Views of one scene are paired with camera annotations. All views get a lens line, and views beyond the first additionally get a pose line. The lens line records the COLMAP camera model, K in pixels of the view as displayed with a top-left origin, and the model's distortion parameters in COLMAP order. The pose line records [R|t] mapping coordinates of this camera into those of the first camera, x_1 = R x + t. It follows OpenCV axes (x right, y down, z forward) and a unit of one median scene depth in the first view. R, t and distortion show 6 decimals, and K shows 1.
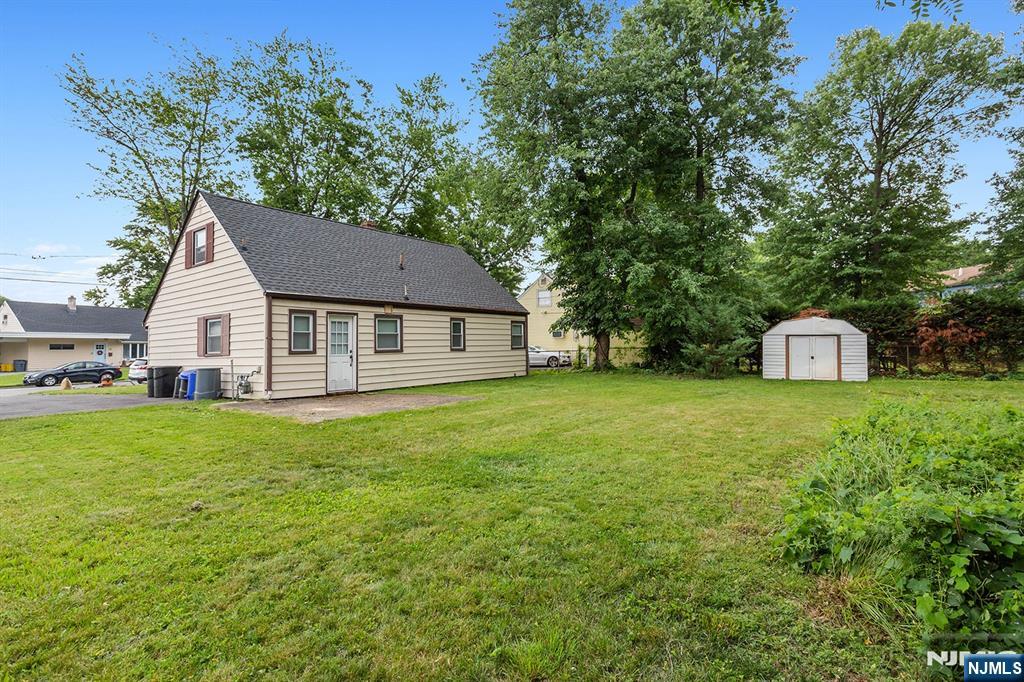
lens RADIAL K [[487.9, 0, 513.7], [0, 487.9, 338.7], [0, 0, 1]] dist [0.003696, -0.000005]
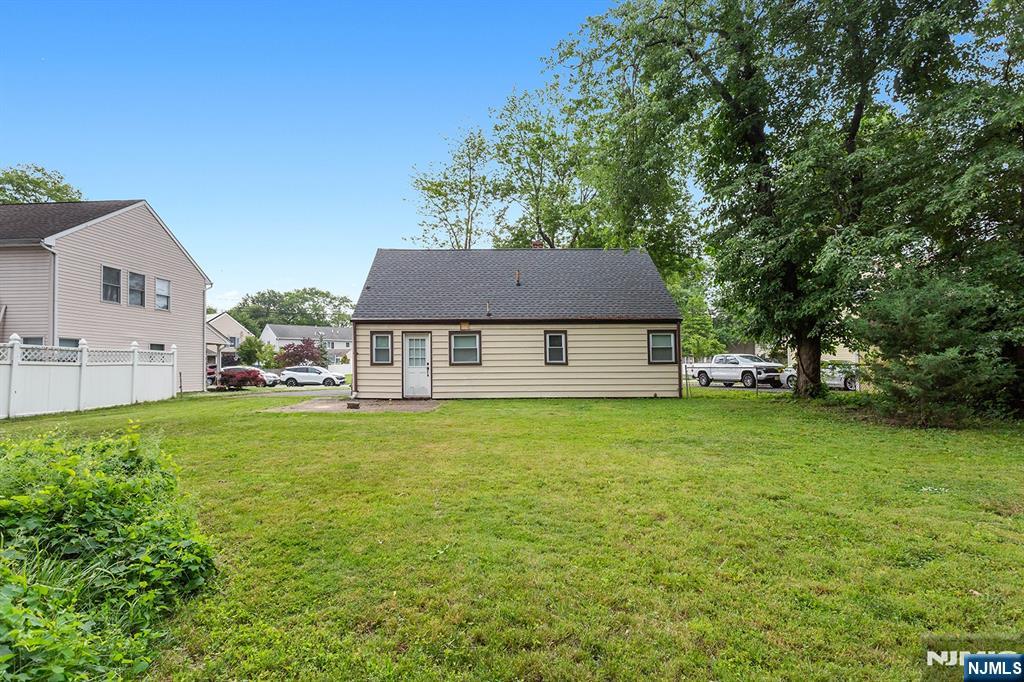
lens RADIAL K [[487.9, 0, 513.3], [0, 487.9, 342.9], [0, 0, 1]] dist [0.003696, -0.000005]
pose [[0.611757, -0.018088, -0.790839, 0.699777], [0.006174, 0.999817, -0.018092, -0.001627], [0.791022, 0.006186, 0.611757, 0.422438]]
